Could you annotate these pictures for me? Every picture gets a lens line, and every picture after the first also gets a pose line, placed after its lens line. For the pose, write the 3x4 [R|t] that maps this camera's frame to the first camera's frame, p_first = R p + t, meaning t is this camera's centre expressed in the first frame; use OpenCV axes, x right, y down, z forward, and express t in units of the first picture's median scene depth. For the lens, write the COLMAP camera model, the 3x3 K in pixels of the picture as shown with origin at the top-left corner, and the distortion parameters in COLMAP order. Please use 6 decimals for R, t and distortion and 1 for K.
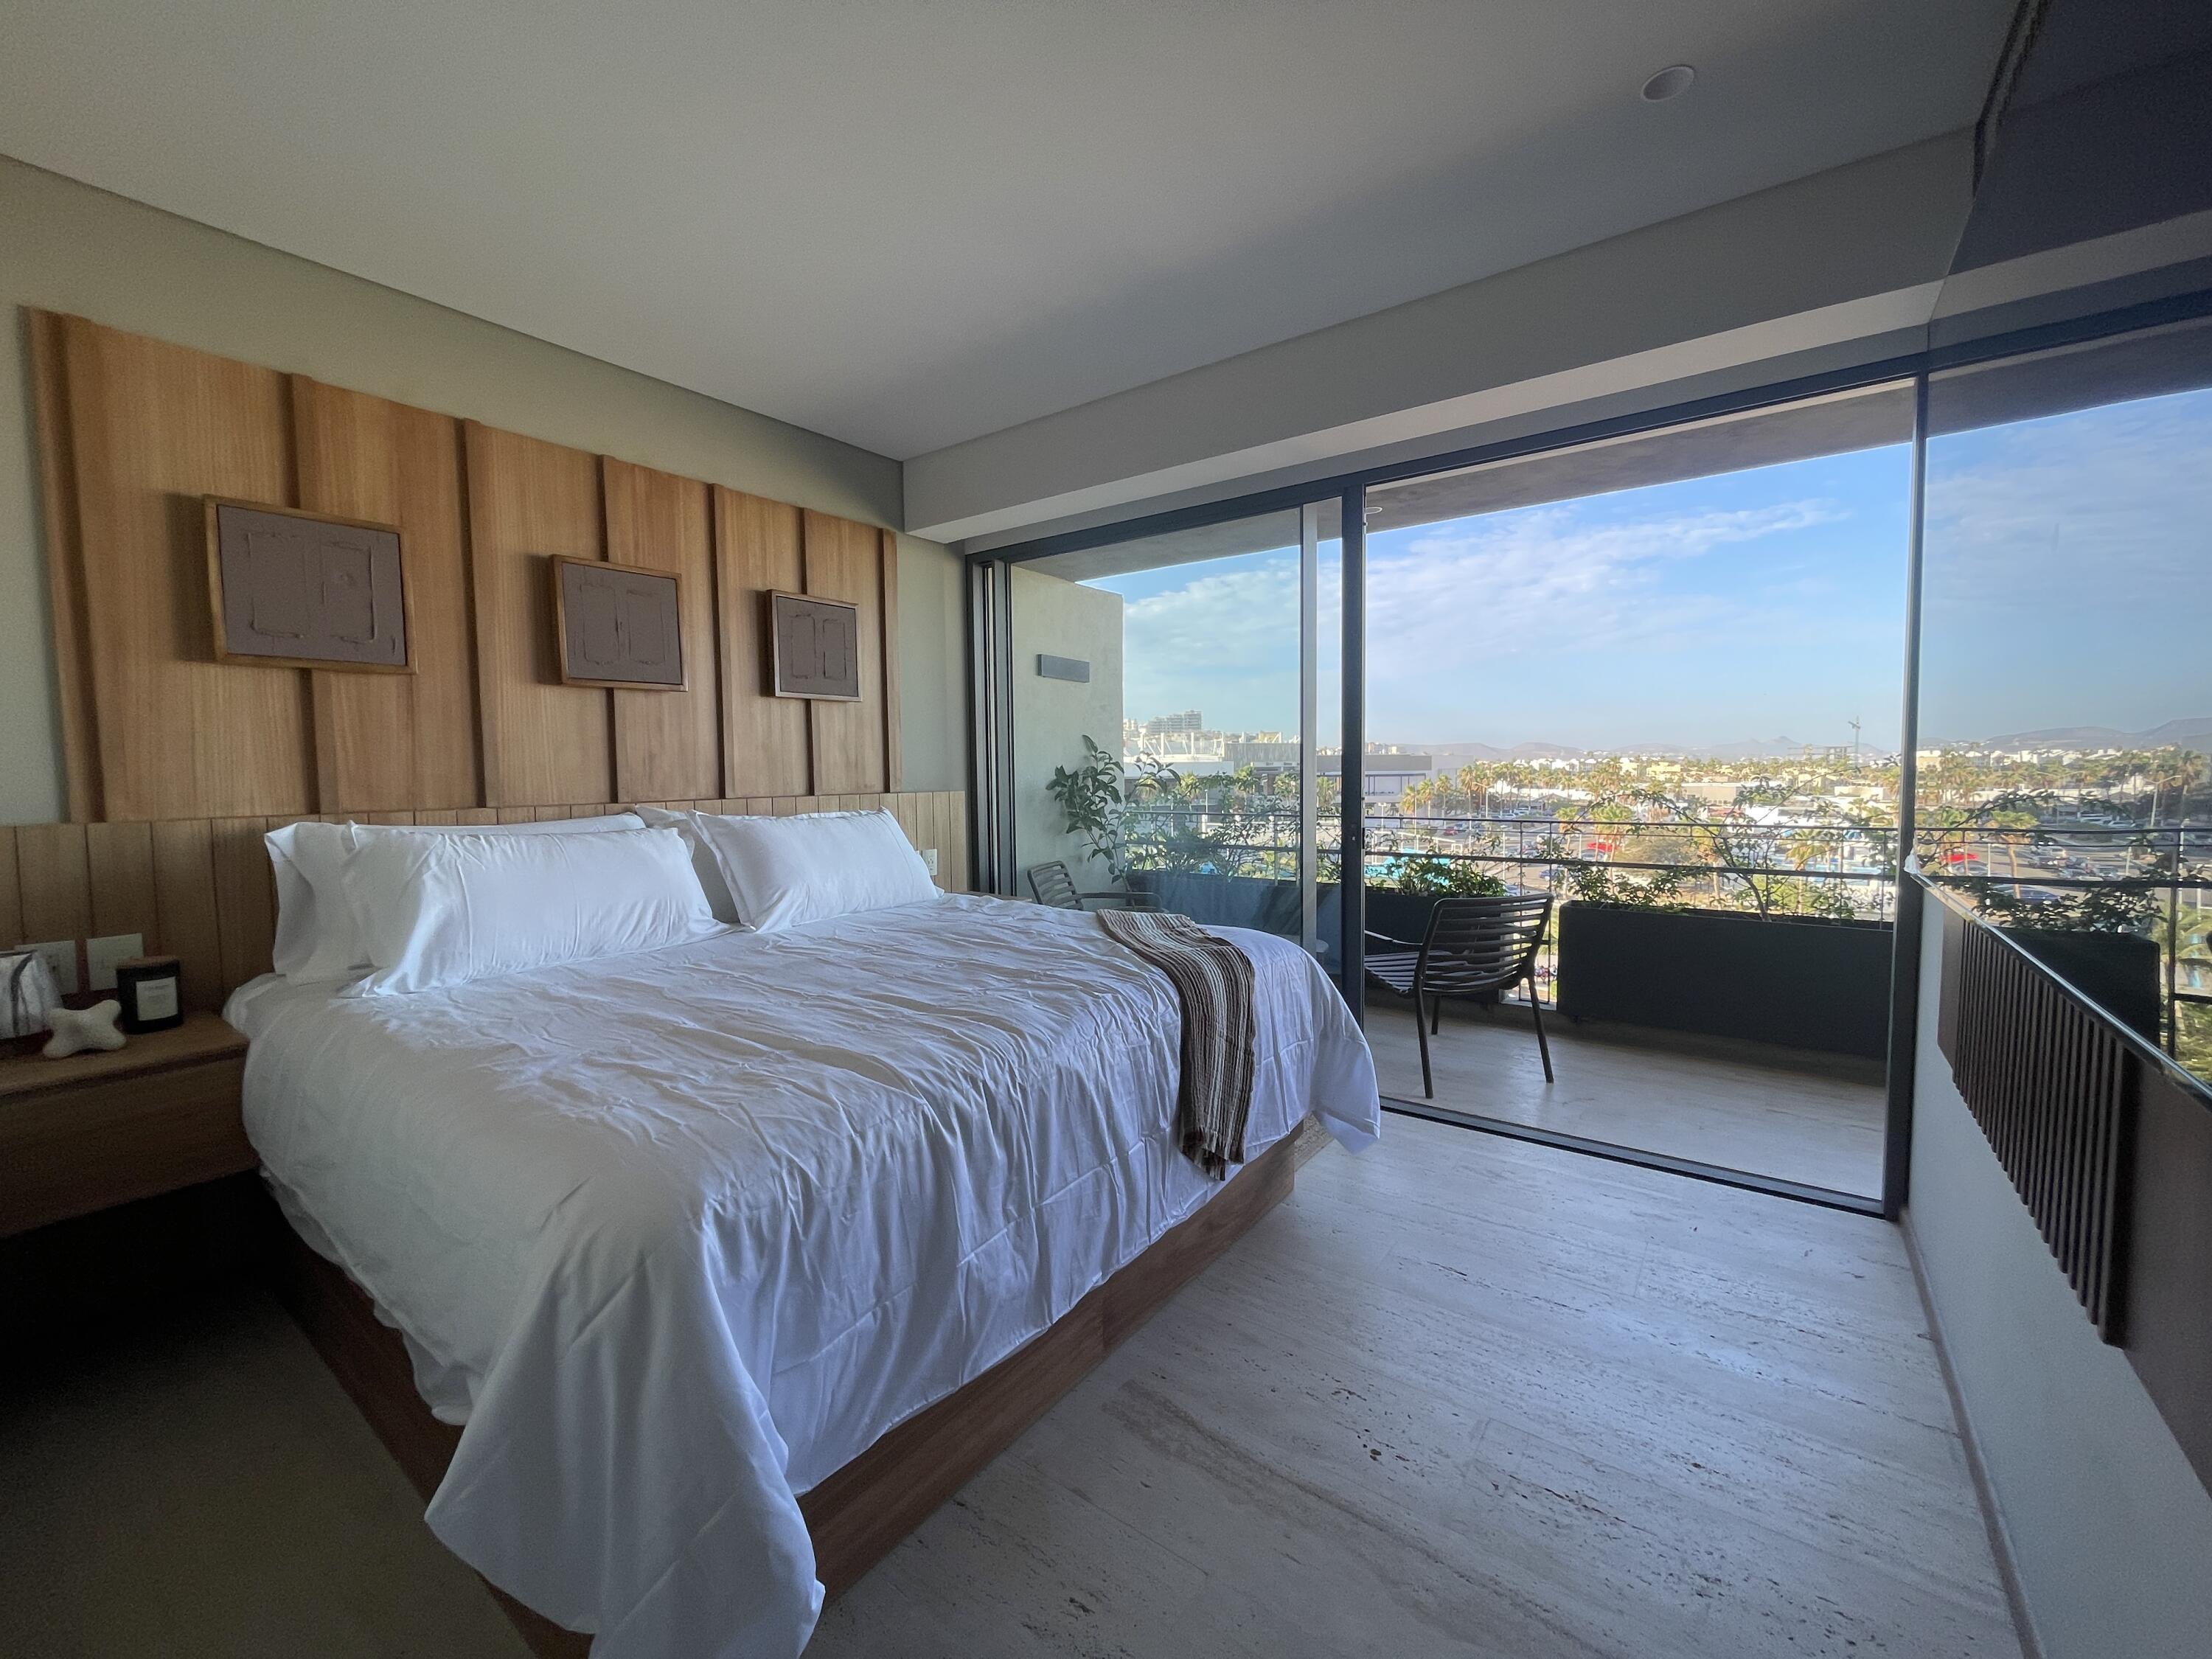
lens RADIAL K [[893.5, 0, 1101.0], [0, 893.5, 824.2], [0, 0, 1]] dist [0.000146, -0.001427]
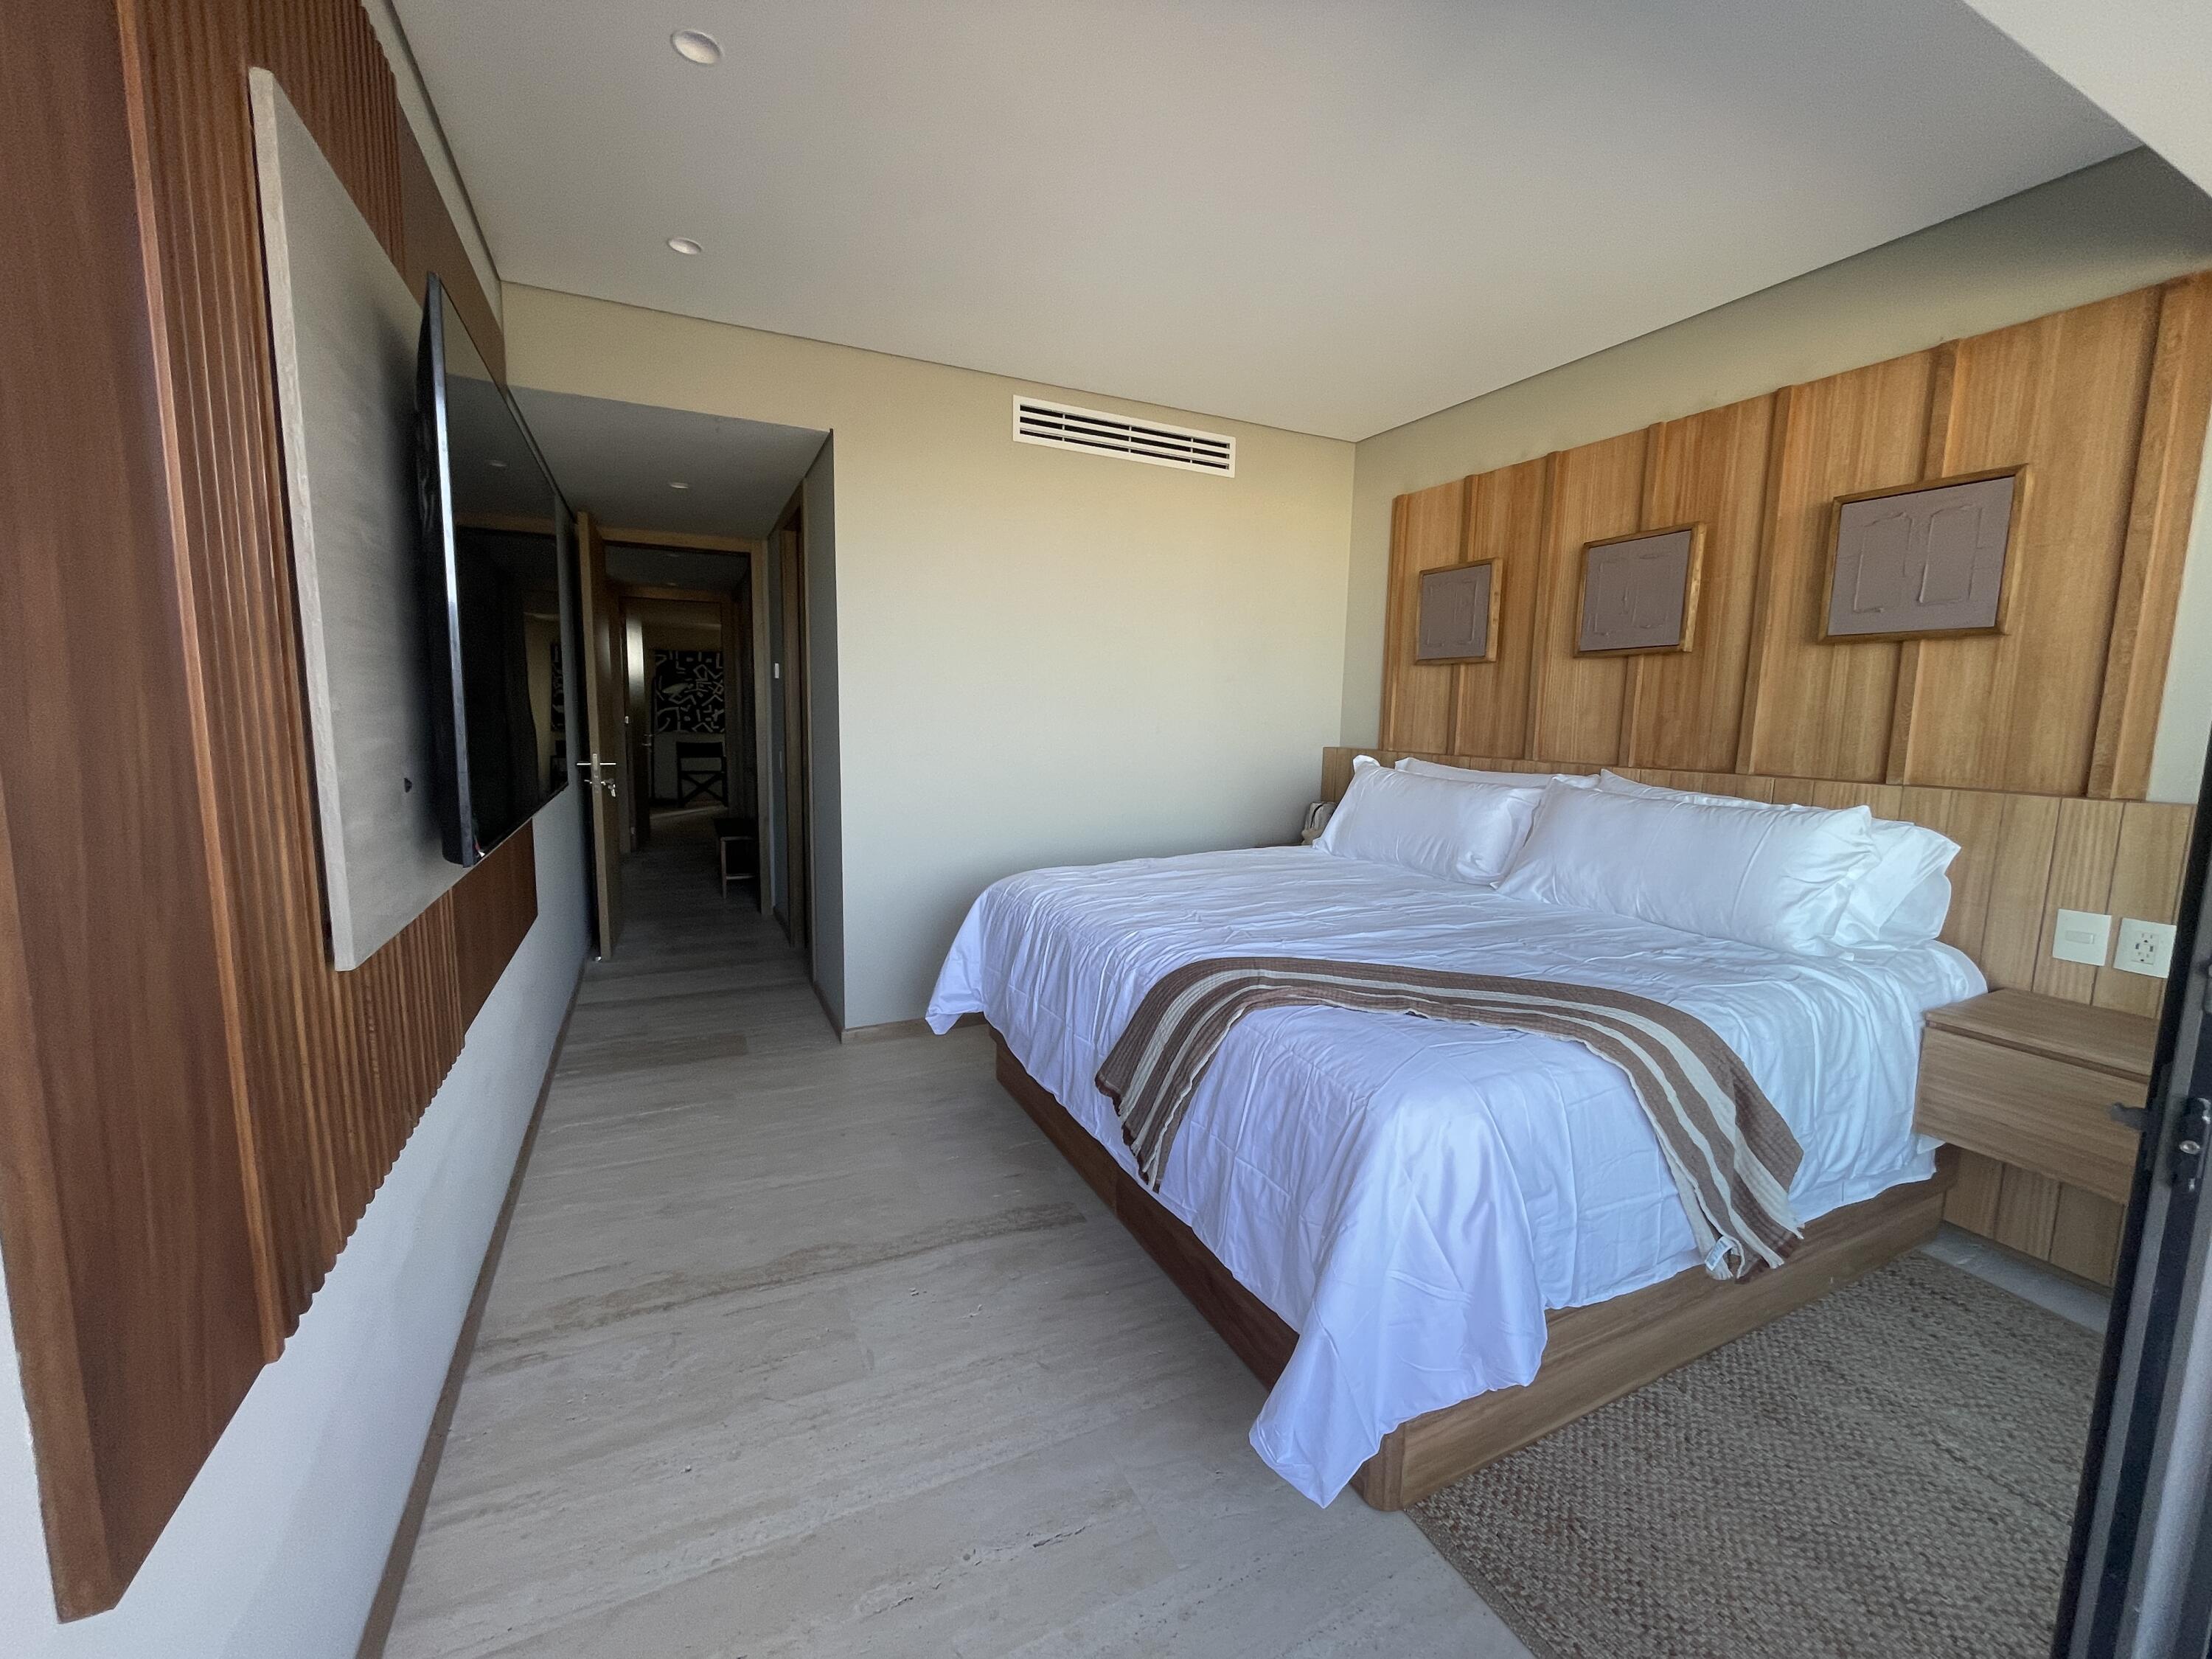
lens RADIAL K [[893.5, 0, 1101.0], [0, 893.5, 824.2], [0, 0, 1]] dist [0.000146, -0.001427]
pose [[-0.469002, 0.108768, -0.876474, 0.692638], [-0.078399, 0.983343, 0.163982, -0.083035], [0.879711, 0.145623, -0.452662, 0.984479]]
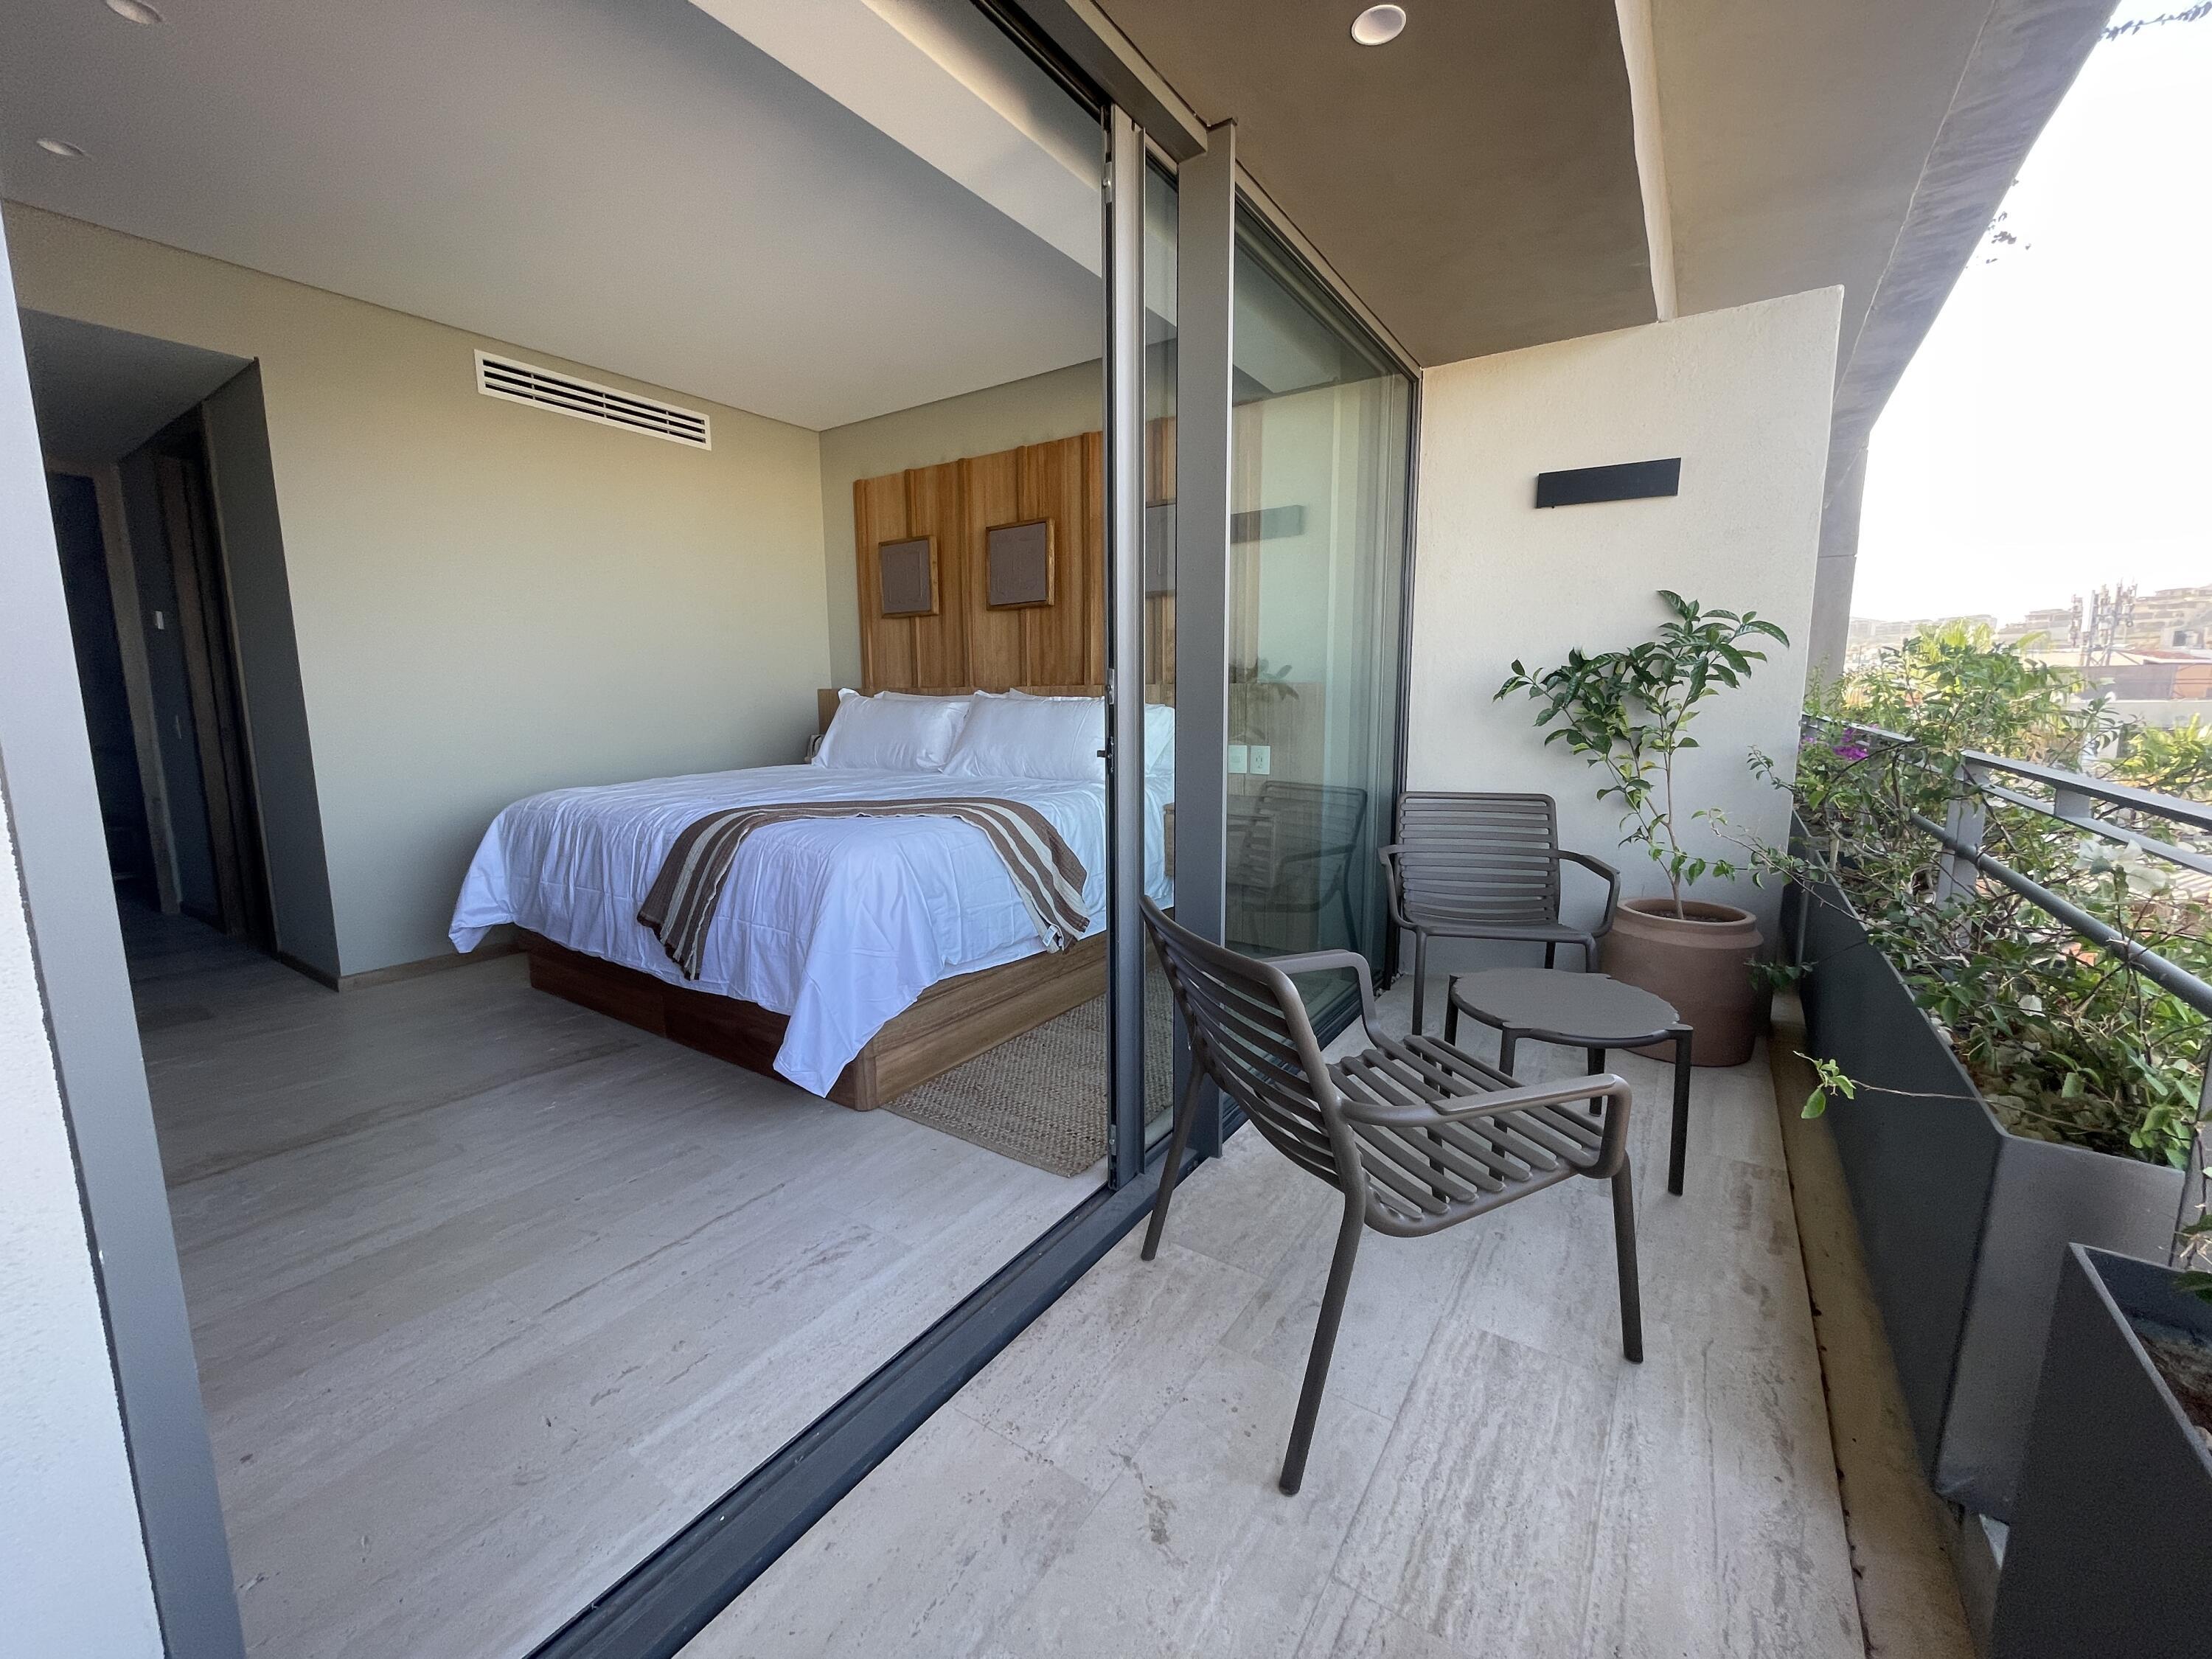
lens RADIAL K [[893.5, 0, 1101.0], [0, 893.5, 824.2], [0, 0, 1]] dist [0.000146, -0.001427]
pose [[0.032660, 0.148368, -0.988393, 1.008432], [-0.063813, 0.987212, 0.146082, -0.023025], [0.997427, 0.058302, 0.041711, 1.122125]]
